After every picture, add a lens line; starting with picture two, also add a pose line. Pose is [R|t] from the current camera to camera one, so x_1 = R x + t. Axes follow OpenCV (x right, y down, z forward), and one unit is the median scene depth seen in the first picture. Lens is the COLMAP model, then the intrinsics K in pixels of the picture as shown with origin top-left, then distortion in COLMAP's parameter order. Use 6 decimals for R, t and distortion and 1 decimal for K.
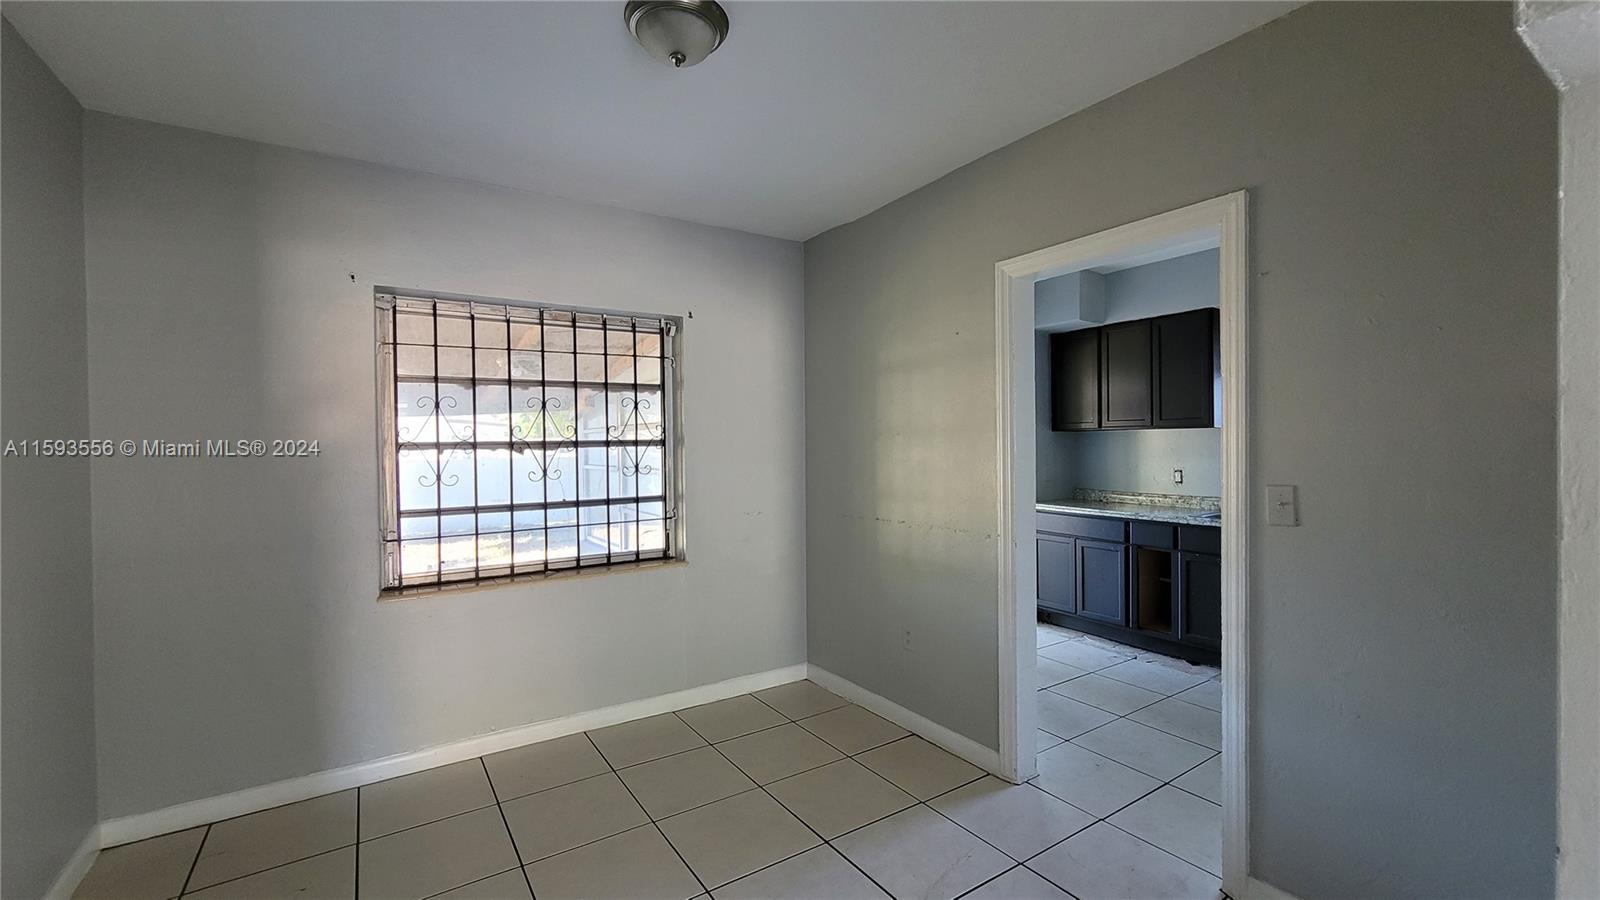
lens RADIAL K [[658.0, 0, 796.2], [0, 658.0, 446.7], [0, 0, 1]] dist [-0.002392, -0.001019]
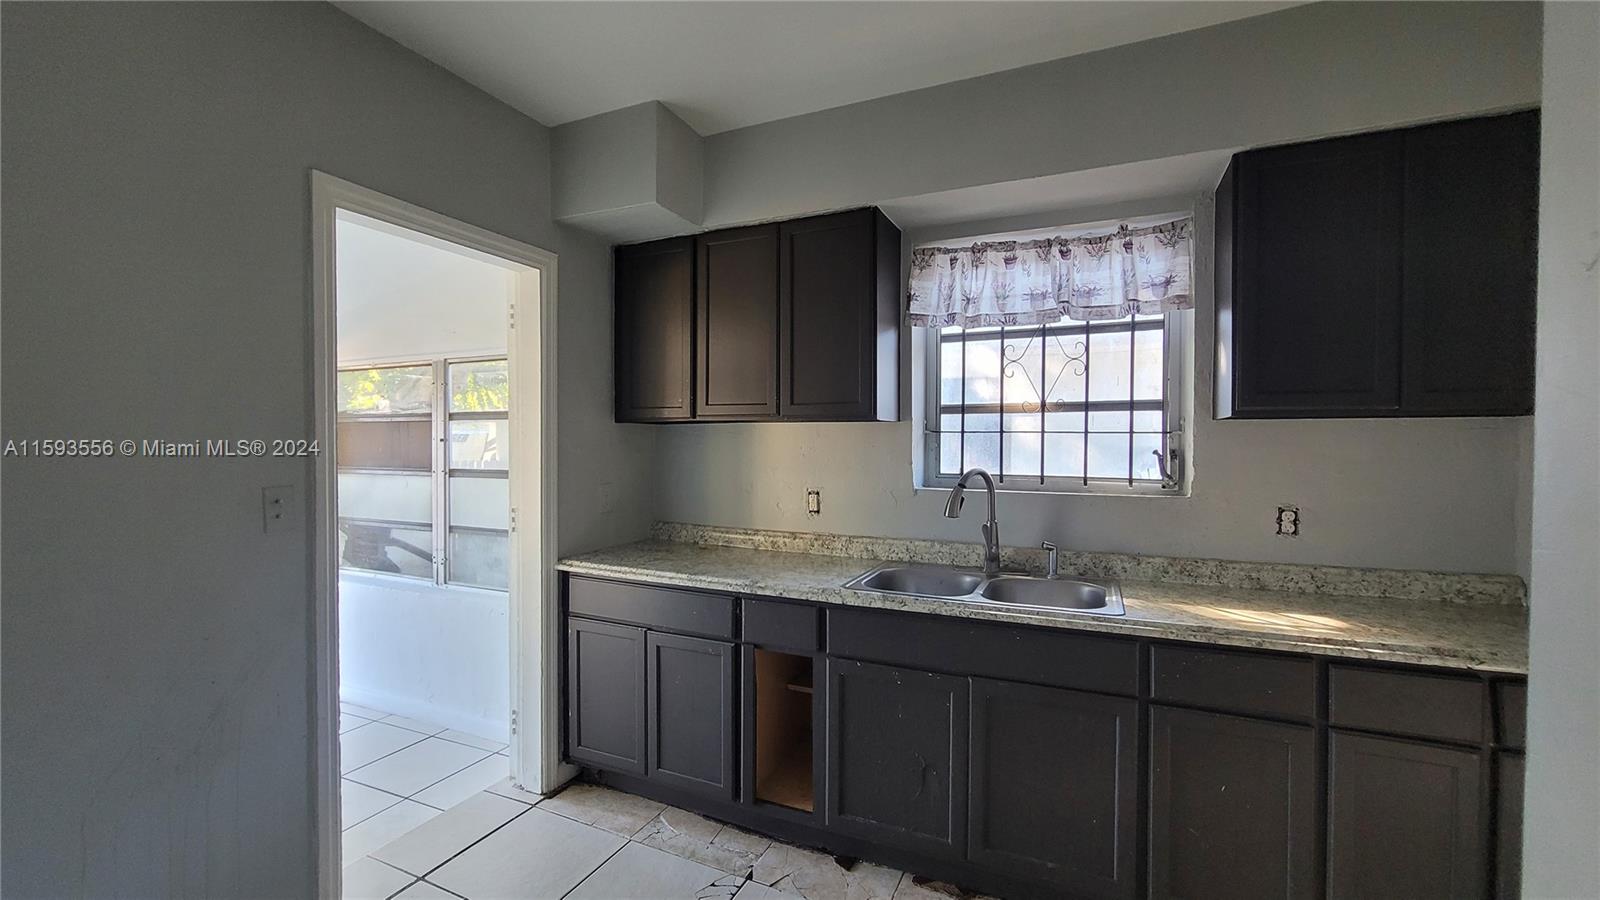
lens RADIAL K [[658.0, 0, 803.6], [0, 658.0, 446.5], [0, 0, 1]] dist [-0.002392, -0.001019]
pose [[0.838979, 0.005779, 0.544133, 0.249519], [-0.008717, 0.999958, 0.002820, -0.006638], [-0.544094, -0.007109, 0.838994, 0.507222]]
